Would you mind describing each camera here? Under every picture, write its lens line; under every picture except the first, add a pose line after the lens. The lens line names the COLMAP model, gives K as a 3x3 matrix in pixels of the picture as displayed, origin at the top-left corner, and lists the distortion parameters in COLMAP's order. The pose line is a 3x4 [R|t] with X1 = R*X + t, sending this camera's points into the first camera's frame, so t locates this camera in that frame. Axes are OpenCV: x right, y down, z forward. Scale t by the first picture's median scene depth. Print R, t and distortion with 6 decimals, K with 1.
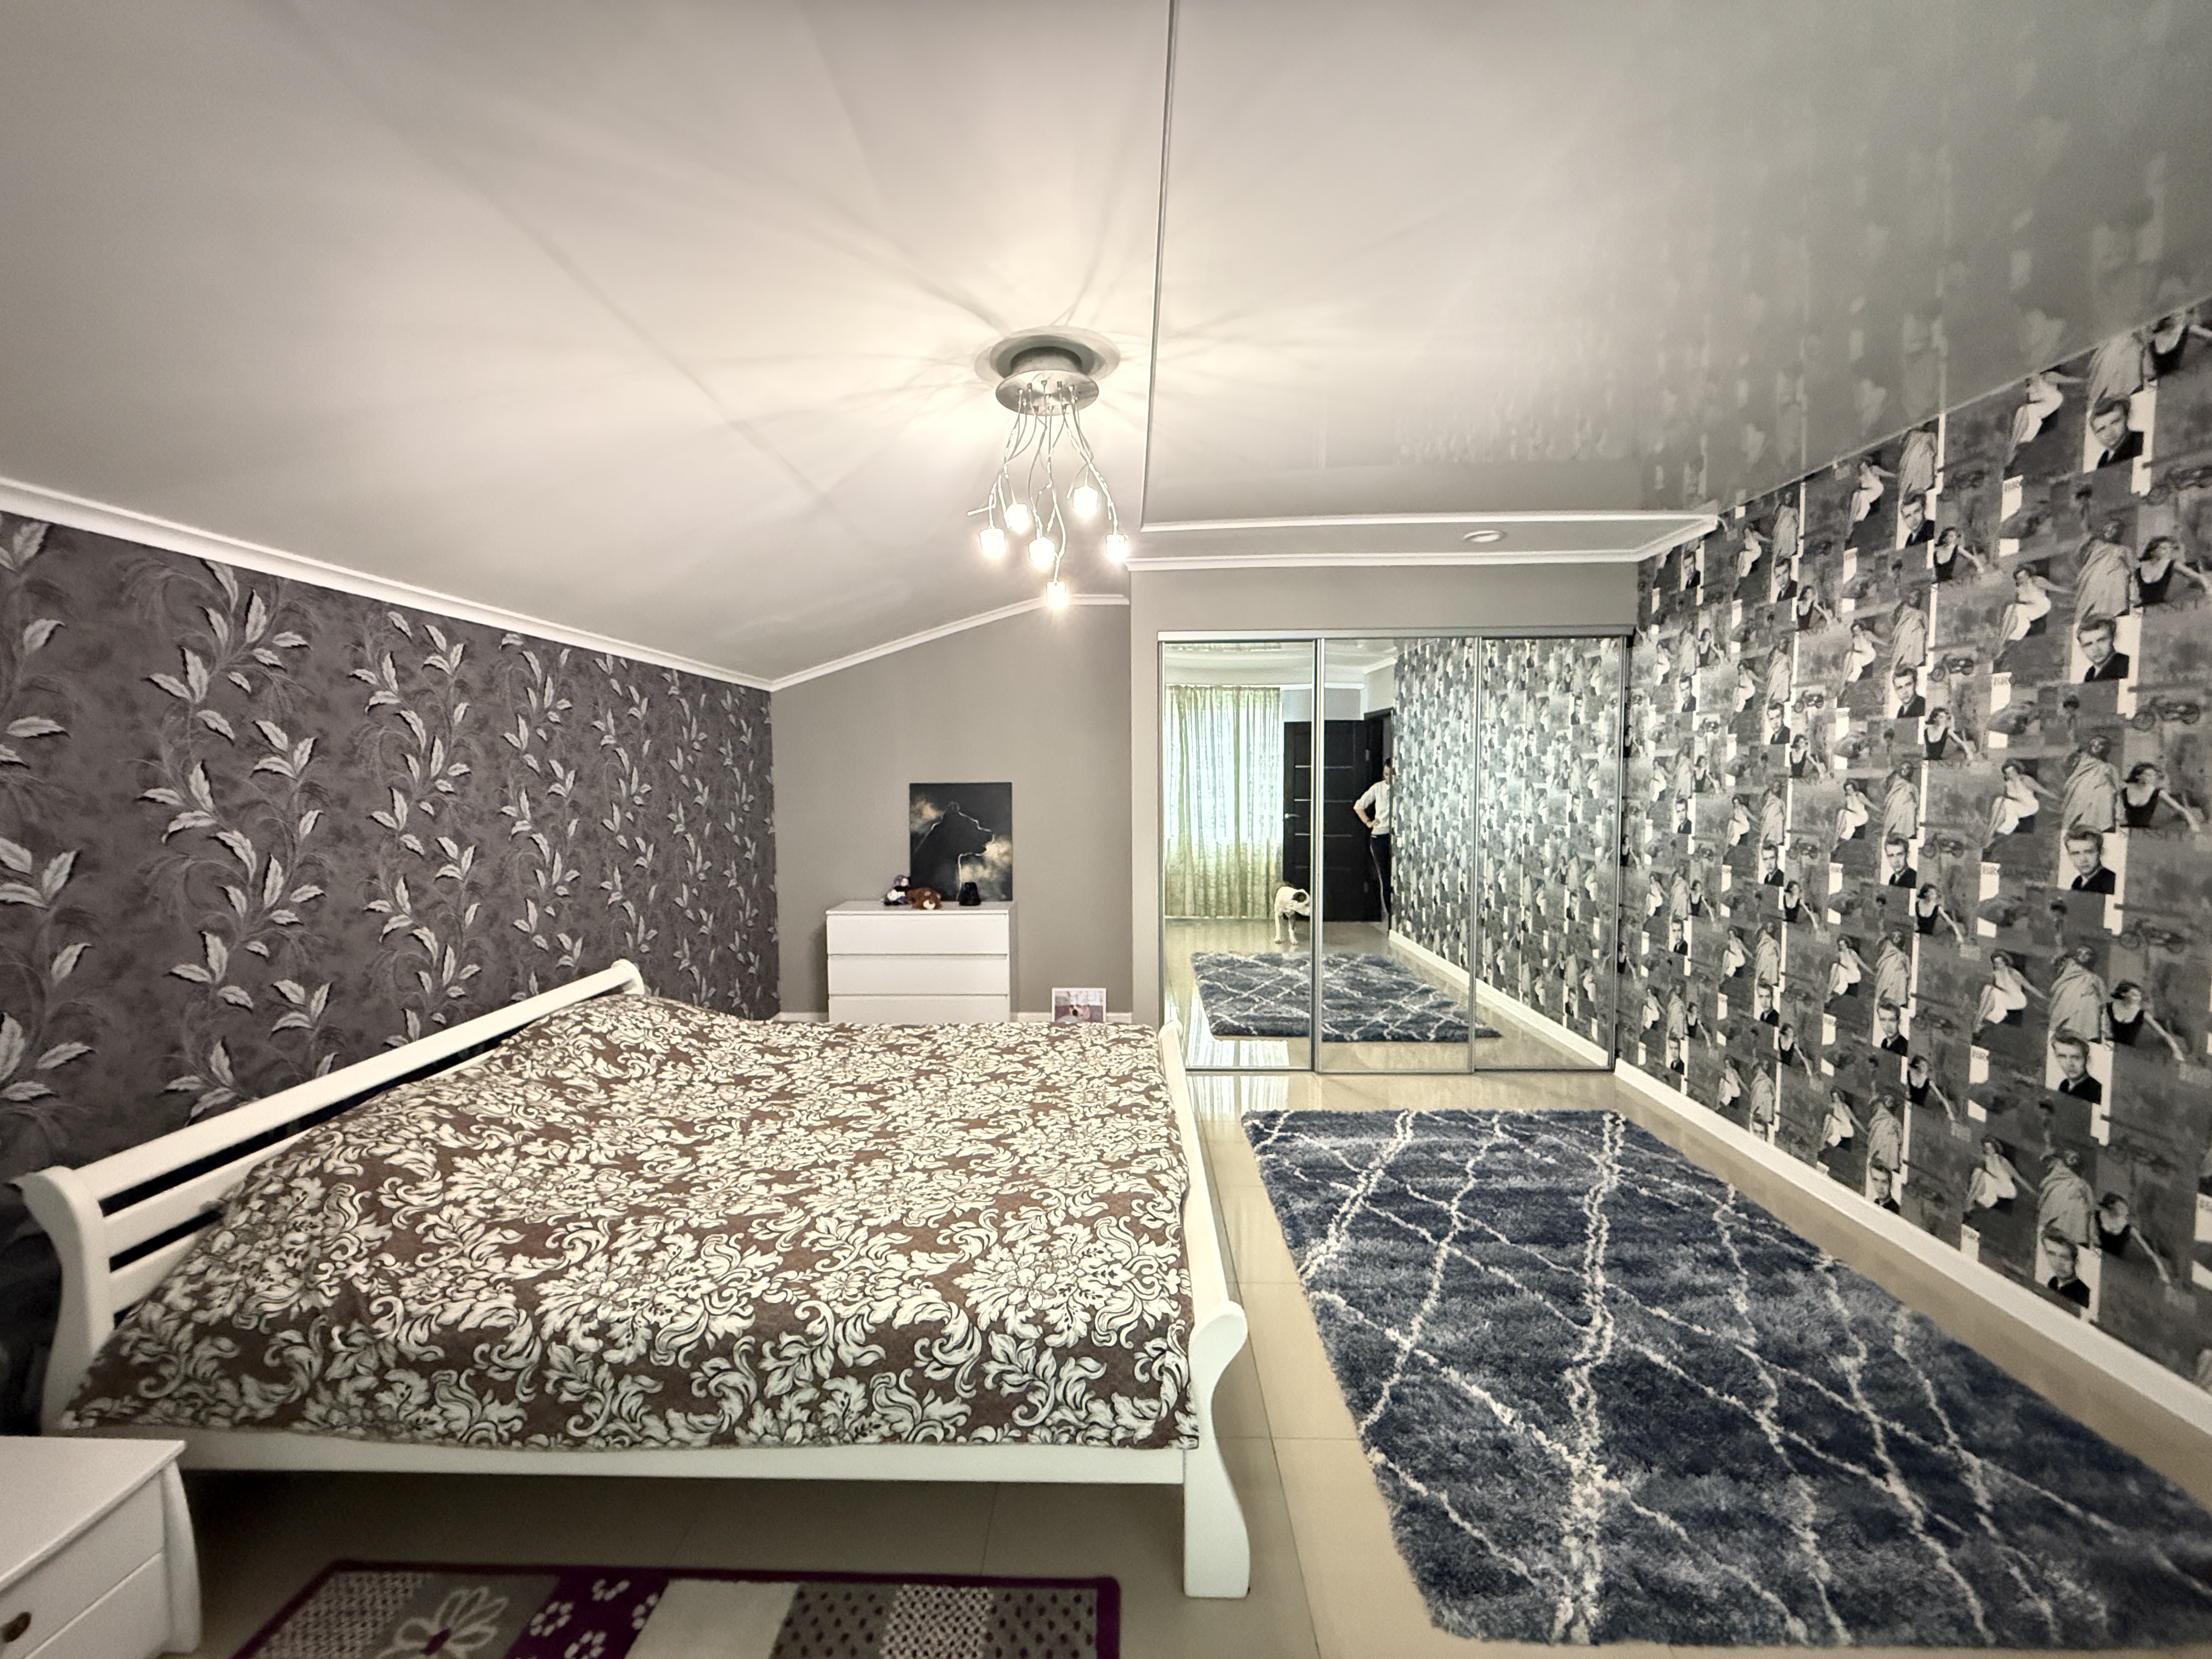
lens RADIAL K [[879.1, 0, 1104.4], [0, 879.1, 825.5], [0, 0, 1]] dist [0.001228, -0.000215]
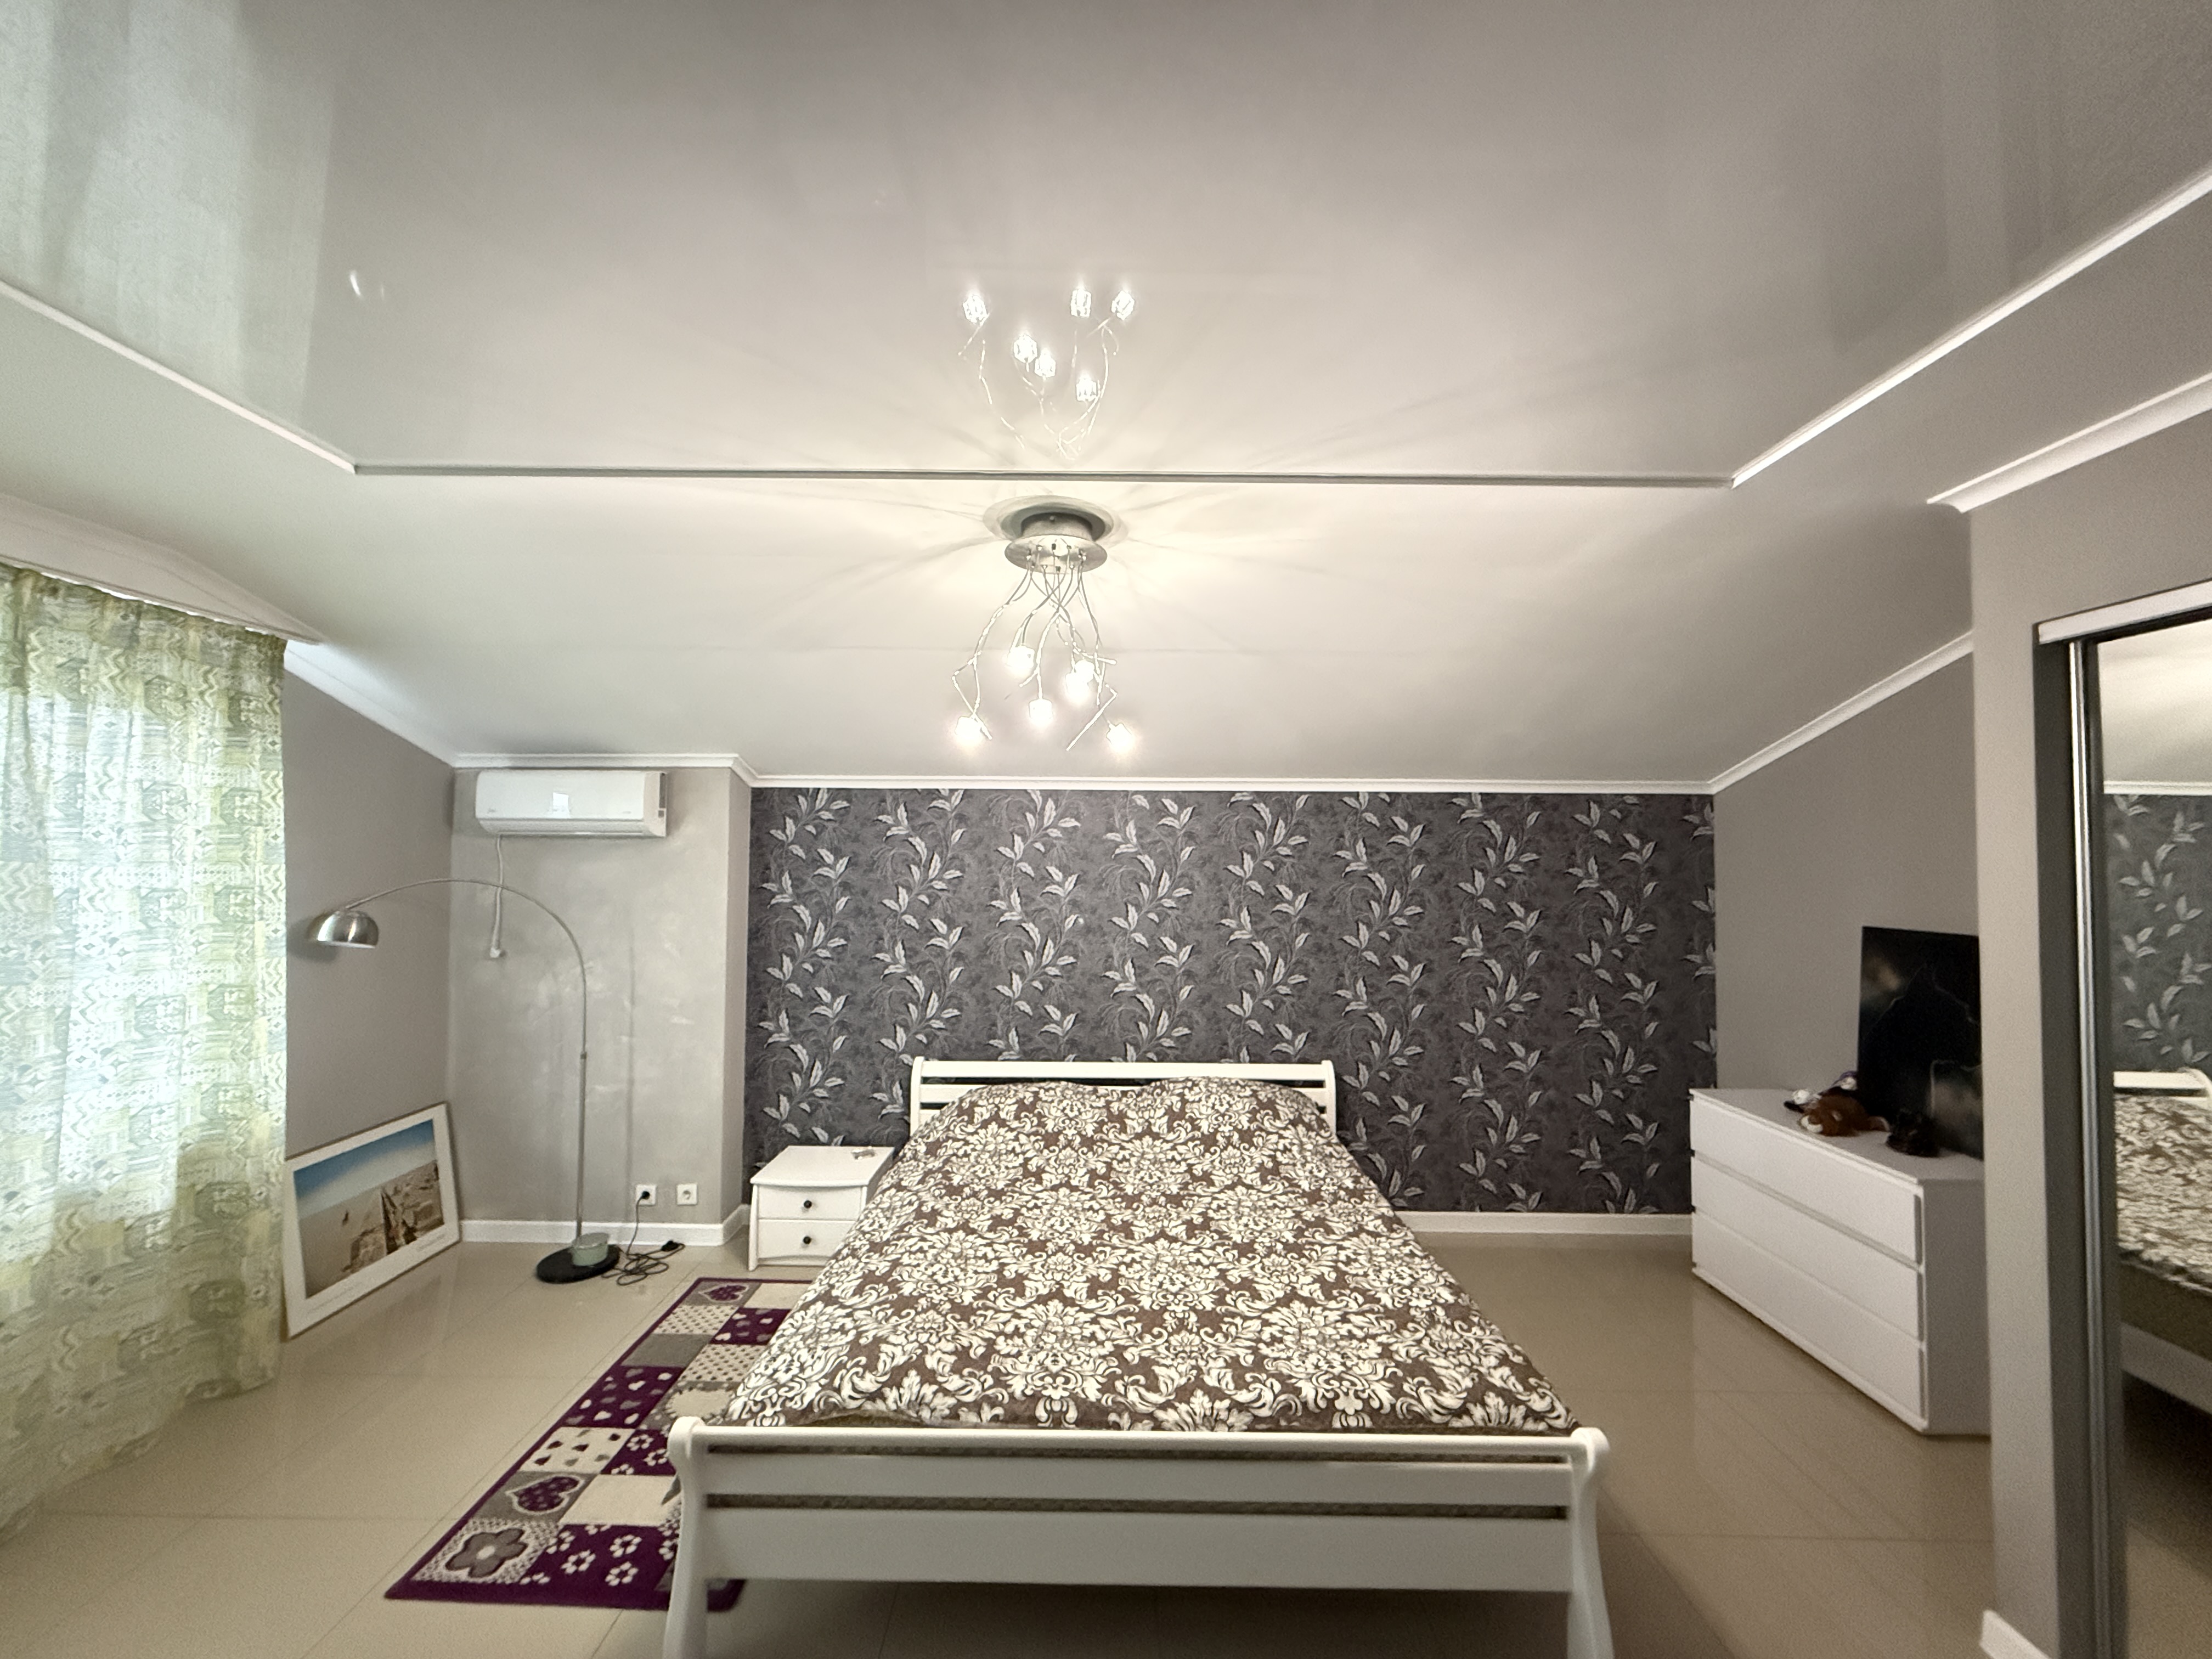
lens RADIAL K [[879.1, 0, 1103.1], [0, 879.1, 827.9], [0, 0, 1]] dist [0.001228, -0.000215]
pose [[0.018196, -0.026452, -0.999484, 0.766748], [-0.065382, 0.997479, -0.027590, -0.126662], [0.997694, 0.065850, 0.016420, 0.866467]]
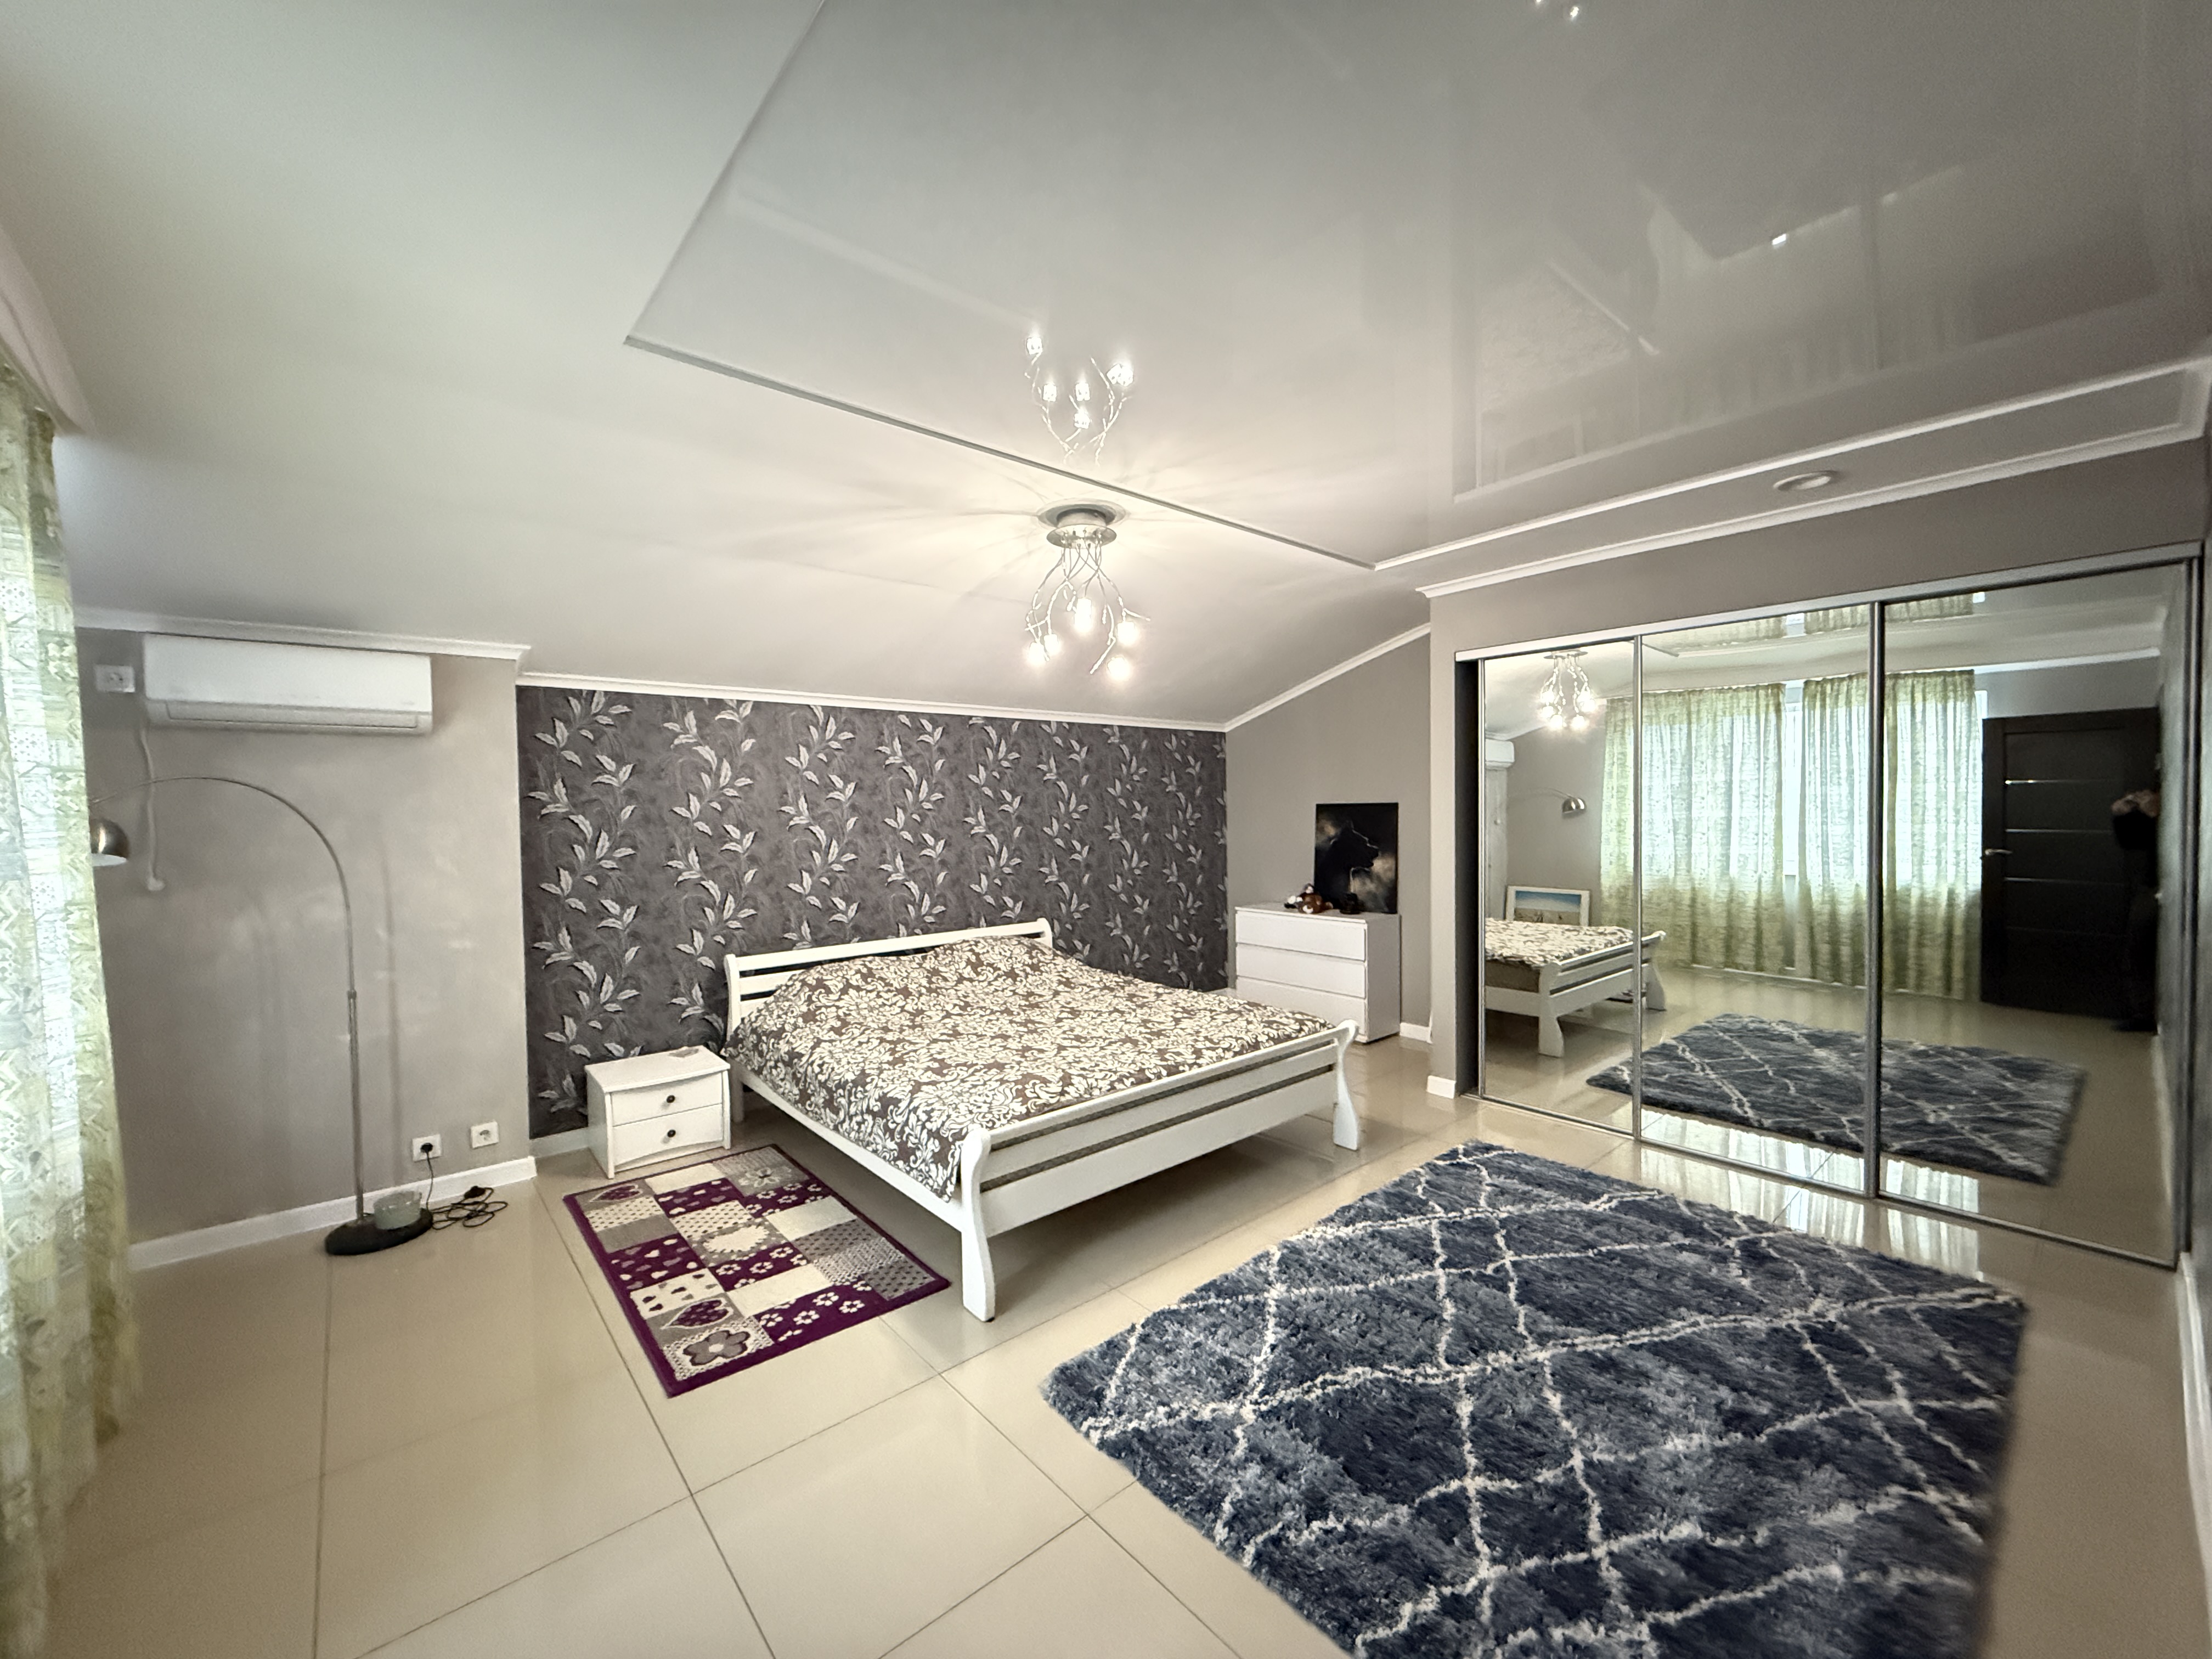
lens RADIAL K [[879.1, 0, 1104.5], [0, 879.1, 826.0], [0, 0, 1]] dist [0.001228, -0.000215]
pose [[0.670318, 0.014798, -0.741927, 0.866060], [-0.033891, 0.999368, -0.010687, 0.004198], [0.741300, 0.032308, 0.670396, 0.049440]]
